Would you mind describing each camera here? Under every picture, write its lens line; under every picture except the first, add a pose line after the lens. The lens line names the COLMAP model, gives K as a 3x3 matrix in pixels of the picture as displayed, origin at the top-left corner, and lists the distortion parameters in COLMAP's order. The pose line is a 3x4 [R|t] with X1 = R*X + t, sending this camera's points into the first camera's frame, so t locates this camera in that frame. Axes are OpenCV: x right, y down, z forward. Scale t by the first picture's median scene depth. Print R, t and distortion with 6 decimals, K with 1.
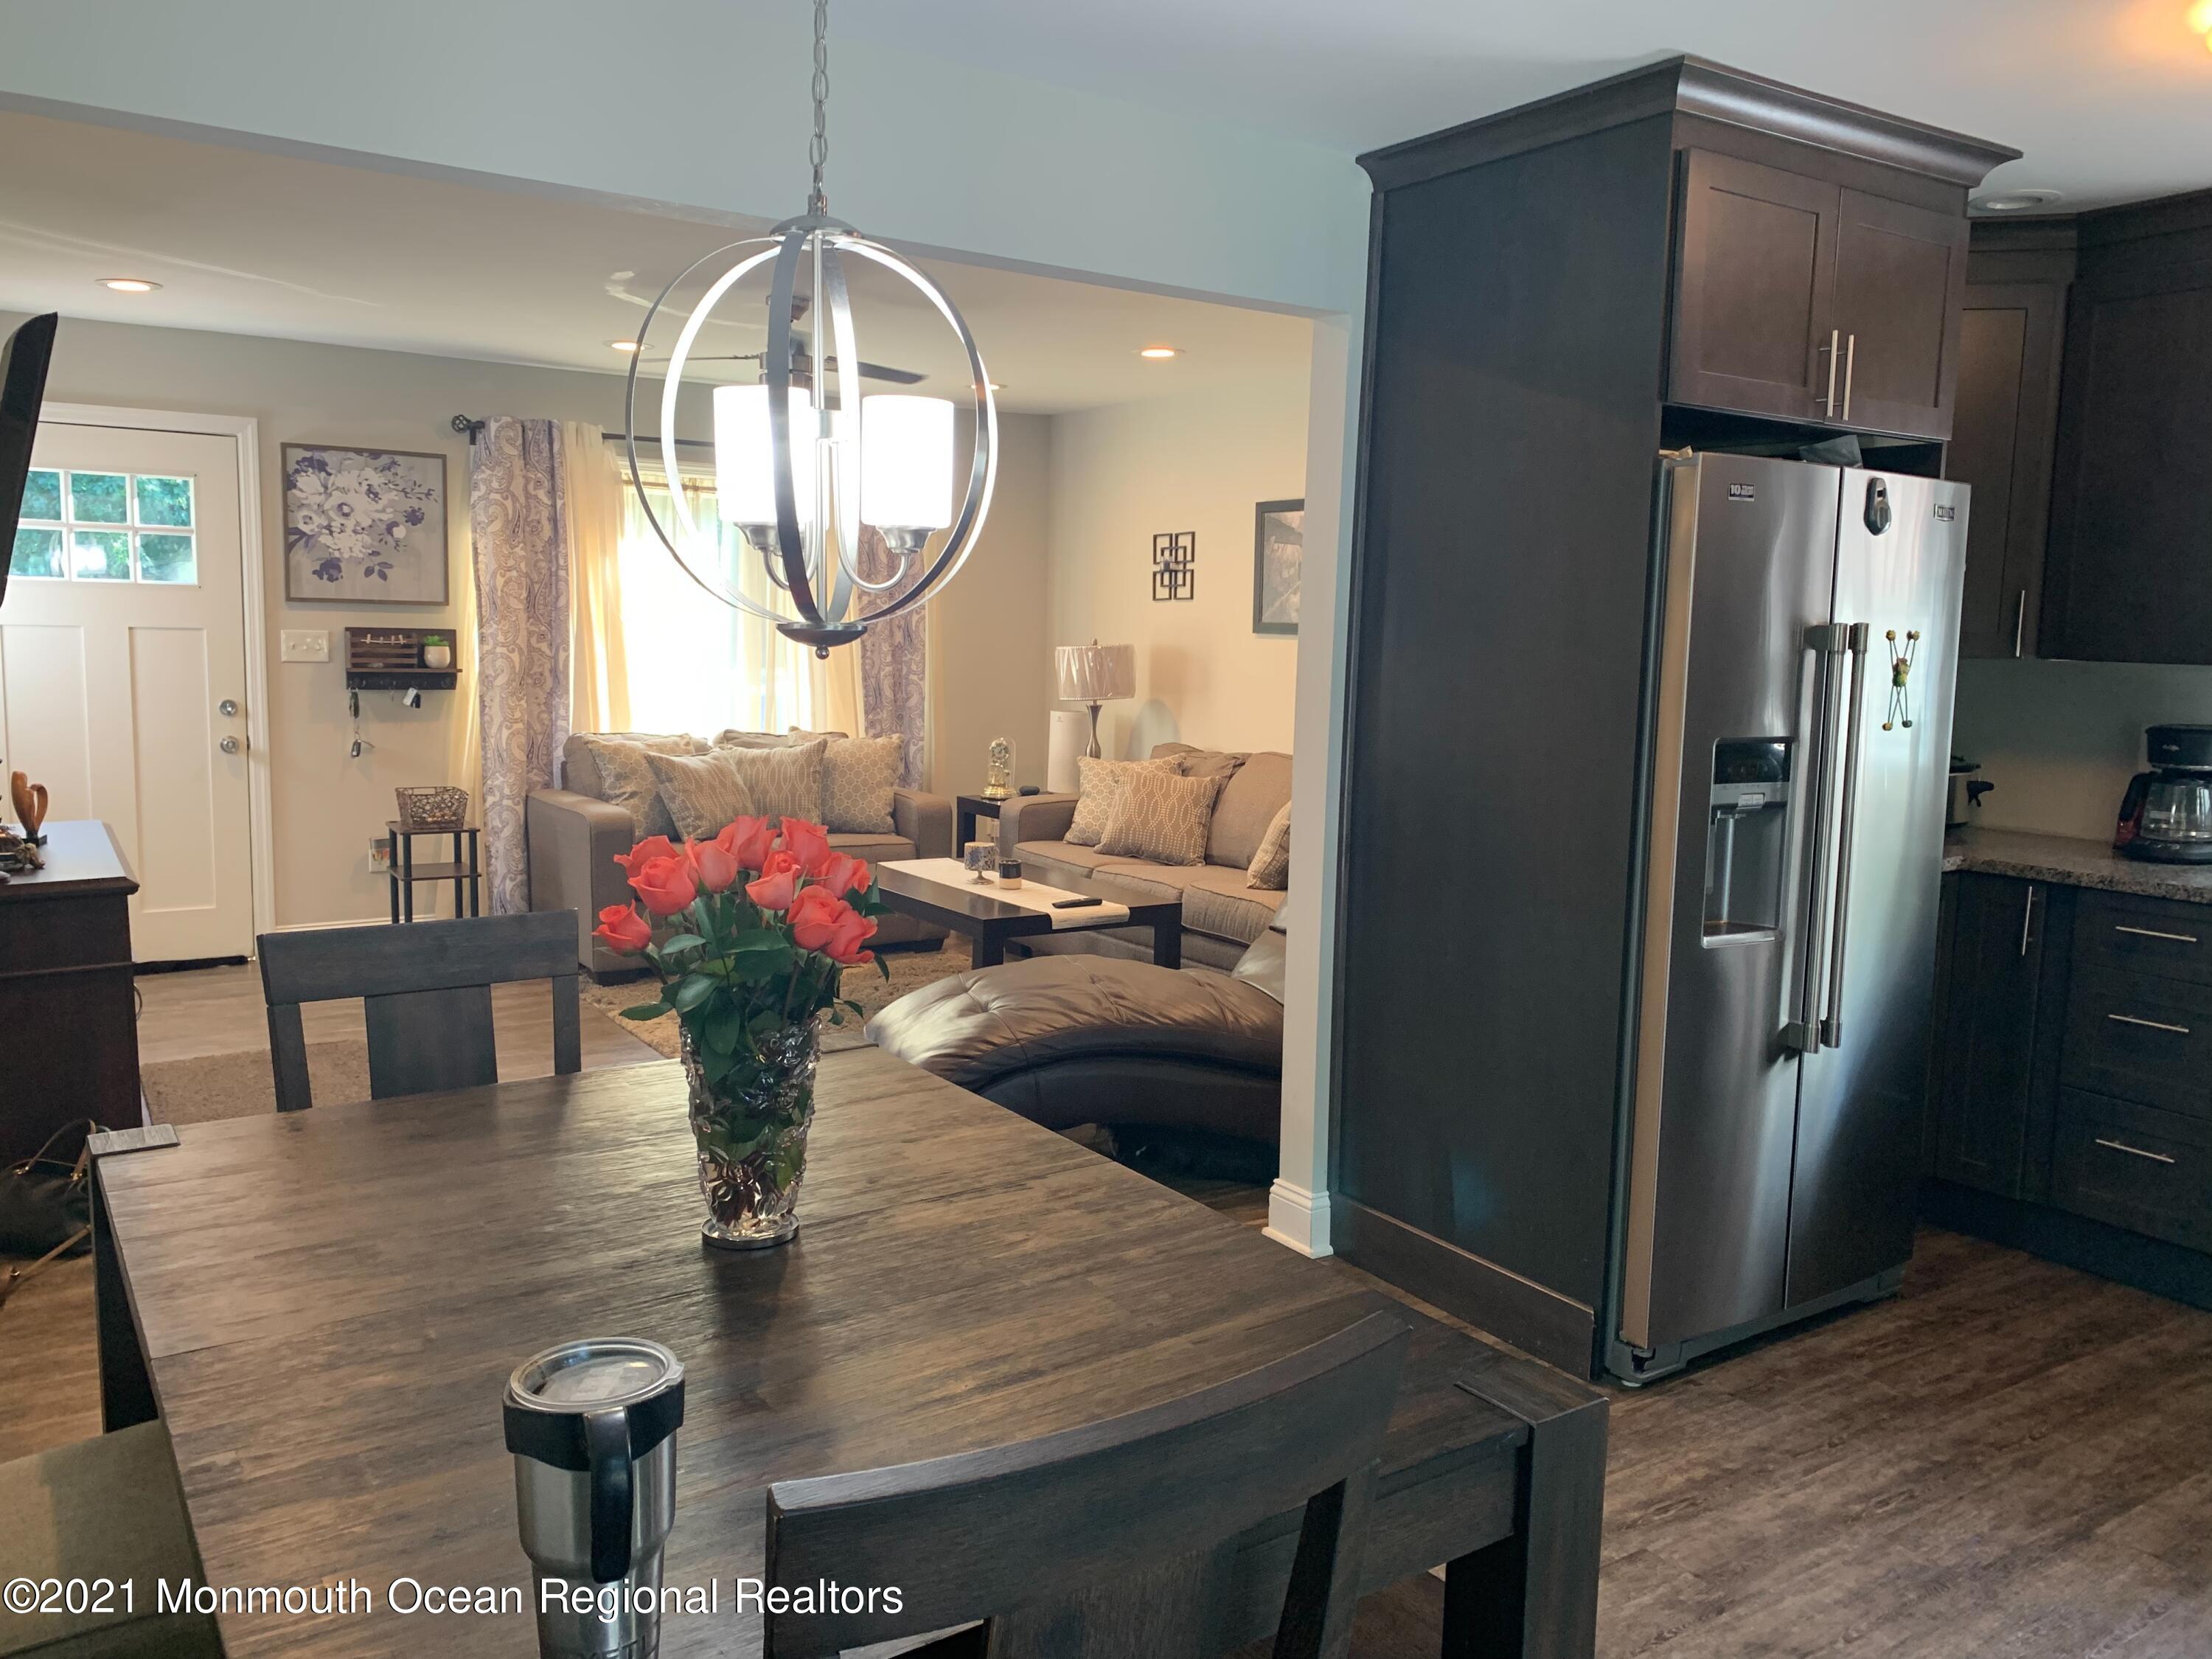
lens RADIAL K [[1714.5, 0, 1109.1], [0, 1714.5, 841.5], [0, 0, 1]] dist [-0.009303, -0.014153]
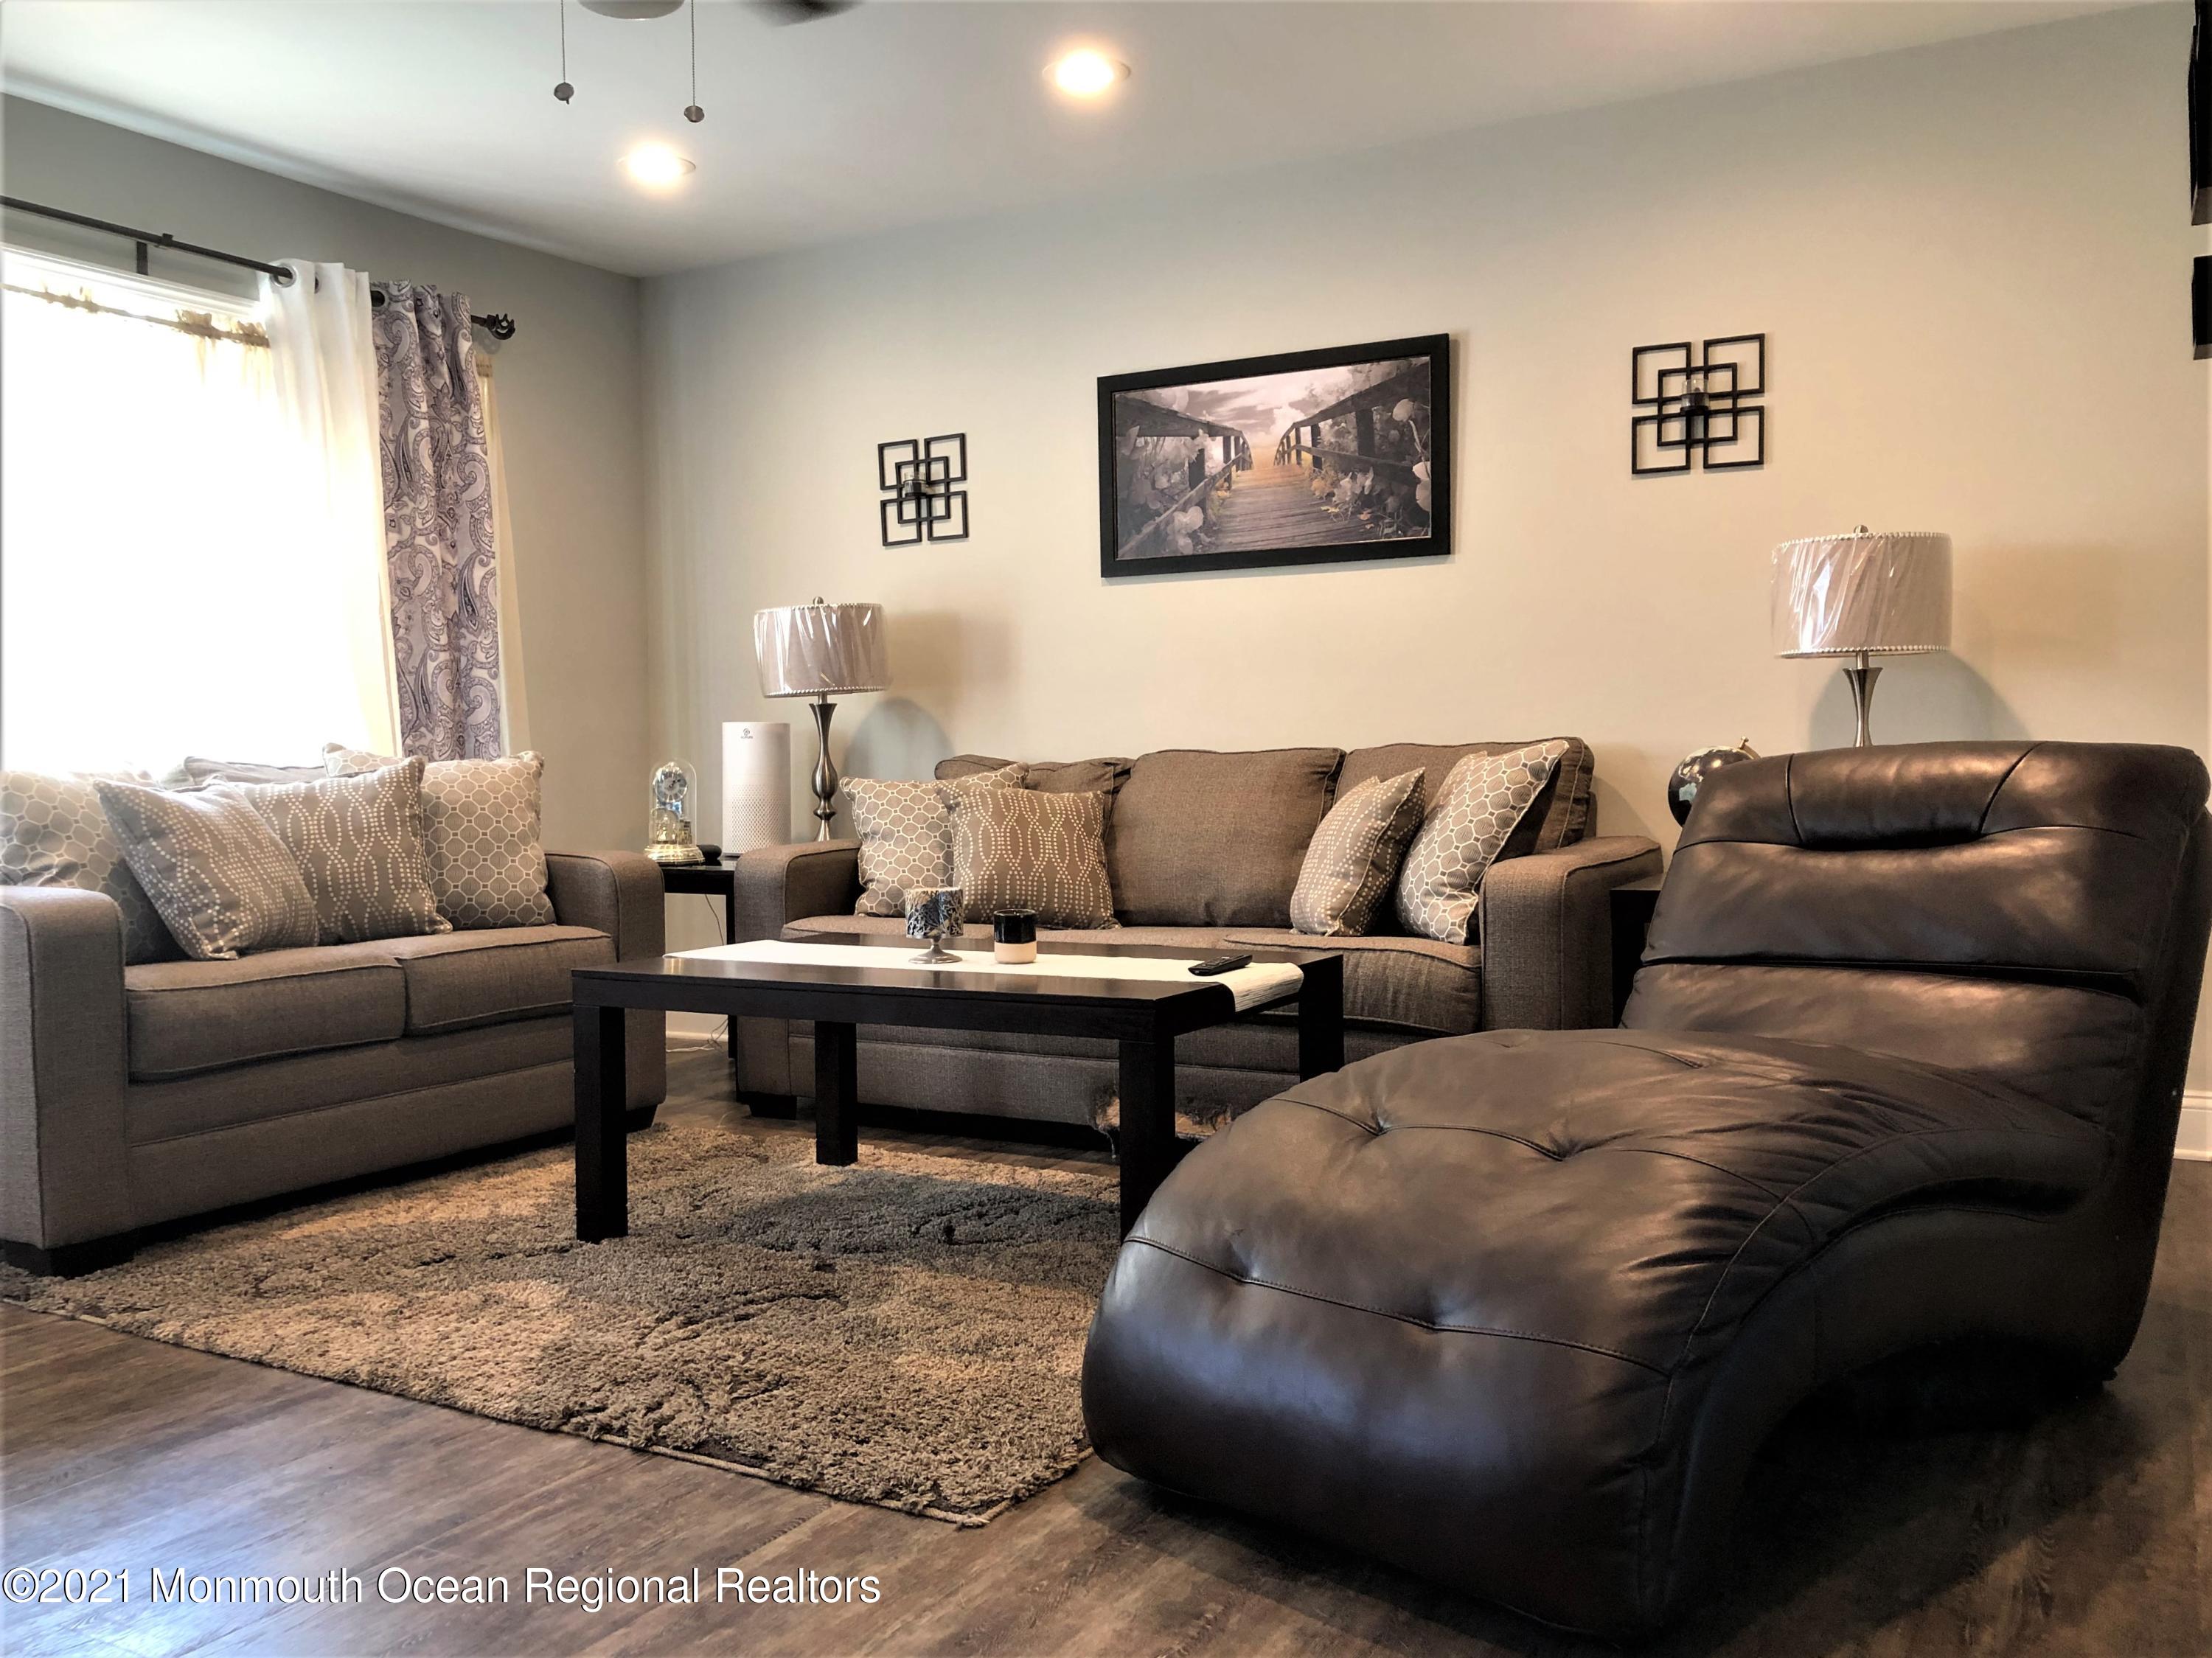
lens RADIAL K [[1925.6, 0, 1127.3], [0, 1925.6, 822.6], [0, 0, 1]] dist [0.012176, -0.007335]
pose [[0.888066, -0.047891, 0.457216, -0.333749], [0.088844, 0.993689, -0.068481, 0.030785], [-0.451050, 0.101437, 0.886715, 0.475073]]
